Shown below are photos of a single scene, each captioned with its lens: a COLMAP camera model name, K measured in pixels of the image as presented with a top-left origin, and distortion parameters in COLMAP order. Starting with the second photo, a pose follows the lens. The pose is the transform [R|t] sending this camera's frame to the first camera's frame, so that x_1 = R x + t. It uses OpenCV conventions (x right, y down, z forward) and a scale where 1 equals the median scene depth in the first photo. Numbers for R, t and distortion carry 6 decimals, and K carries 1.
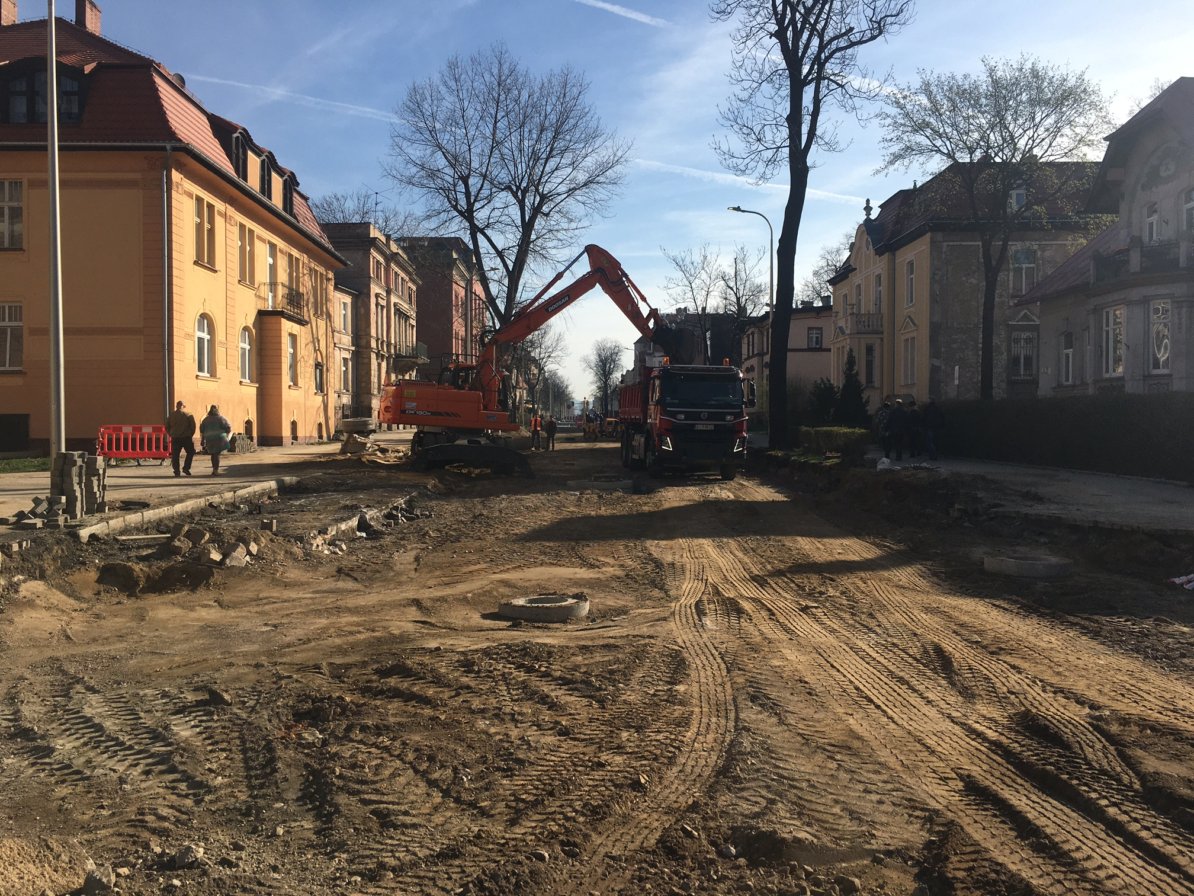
lens RADIAL K [[1013.9, 0, 597.0], [0, 1013.9, 448.0], [0, 0, 1]] dist [0.079559, -0.107160]
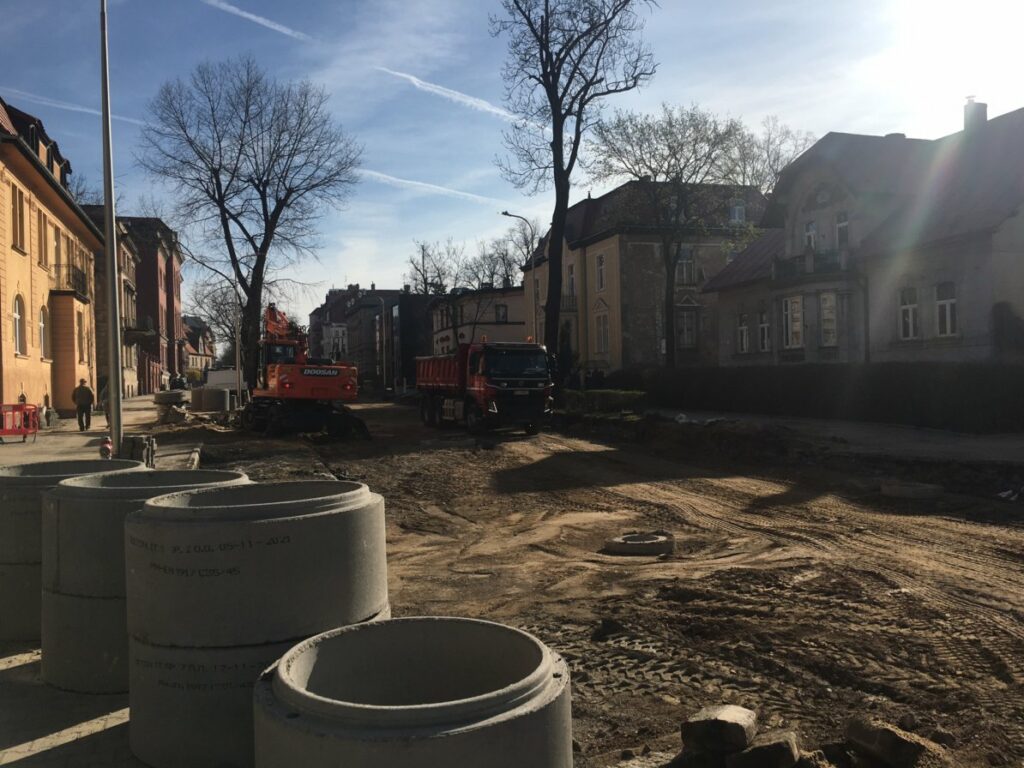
lens RADIAL K [[869.6, 0, 512.0], [0, 869.6, 384.0], [0, 0, 1]] dist [0.079559, -0.107160]
pose [[0.959322, -0.021806, 0.281471, -0.140072], [0.028096, 0.999437, -0.018331, -0.008317], [-0.280913, 0.025494, 0.959395, -0.006963]]
